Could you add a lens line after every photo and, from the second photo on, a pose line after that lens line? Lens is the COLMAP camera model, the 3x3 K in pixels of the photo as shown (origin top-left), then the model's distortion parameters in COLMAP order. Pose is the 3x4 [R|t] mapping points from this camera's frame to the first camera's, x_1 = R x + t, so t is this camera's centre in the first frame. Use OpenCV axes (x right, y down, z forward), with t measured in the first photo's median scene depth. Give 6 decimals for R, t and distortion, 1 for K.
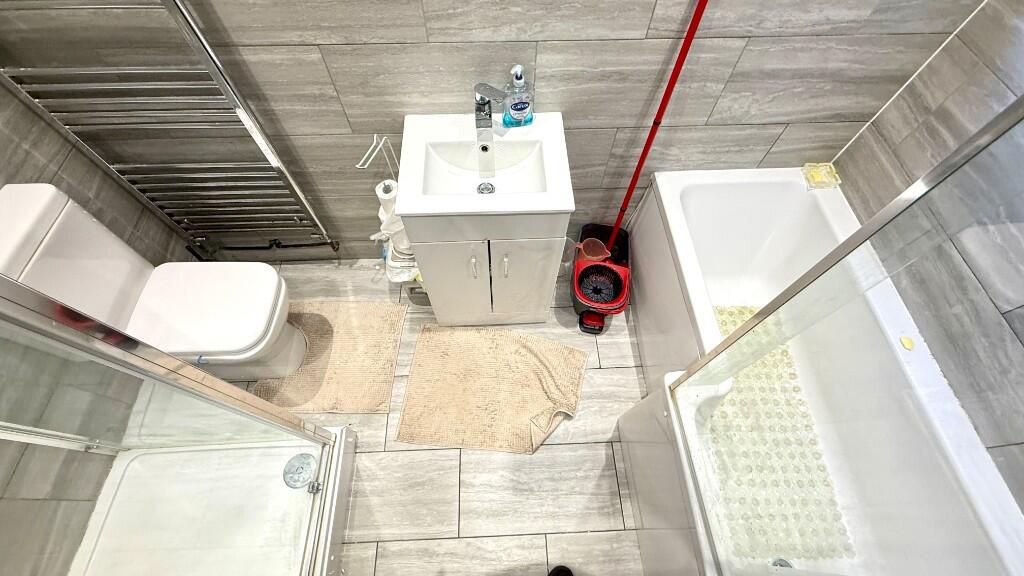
lens RADIAL K [[407.0, 0, 509.9], [0, 407.0, 287.8], [0, 0, 1]] dist [0.000119, 0.000194]
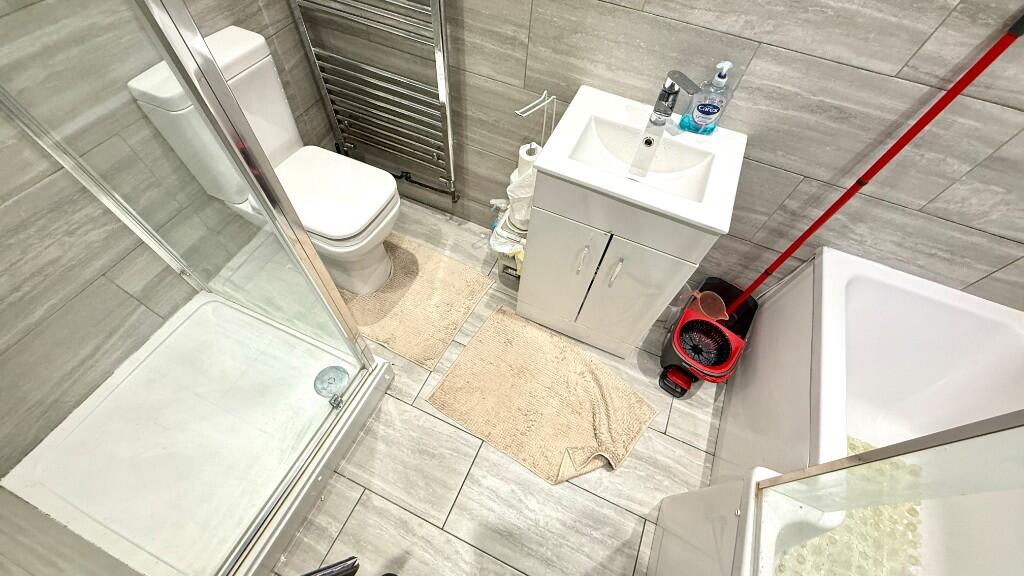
lens RADIAL K [[407.0, 0, 510.2], [0, 407.0, 288.9], [0, 0, 1]] dist [0.000119, 0.000194]
pose [[0.894726, 0.398802, -0.201052, -0.021843], [-0.414312, 0.909245, -0.040224, 0.105099], [0.166765, 0.119288, 0.978754, 0.083719]]
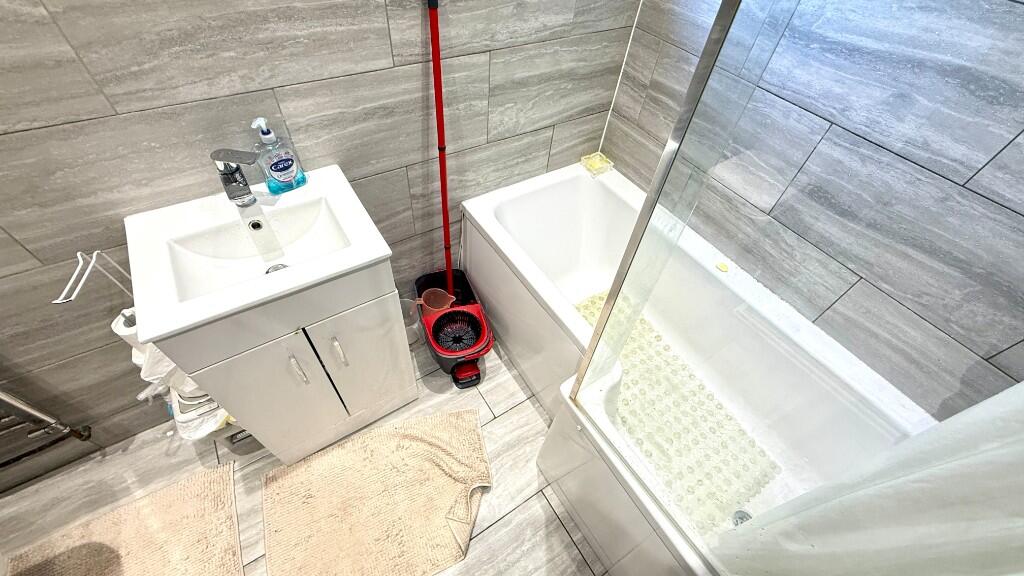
lens RADIAL K [[407.0, 0, 508.8], [0, 407.0, 288.9], [0, 0, 1]] dist [0.000119, 0.000194]
pose [[0.860334, -0.353129, 0.367593, 0.023452], [0.411665, 0.906625, -0.092532, 0.042567], [-0.300593, 0.230933, 0.925372, 0.121603]]
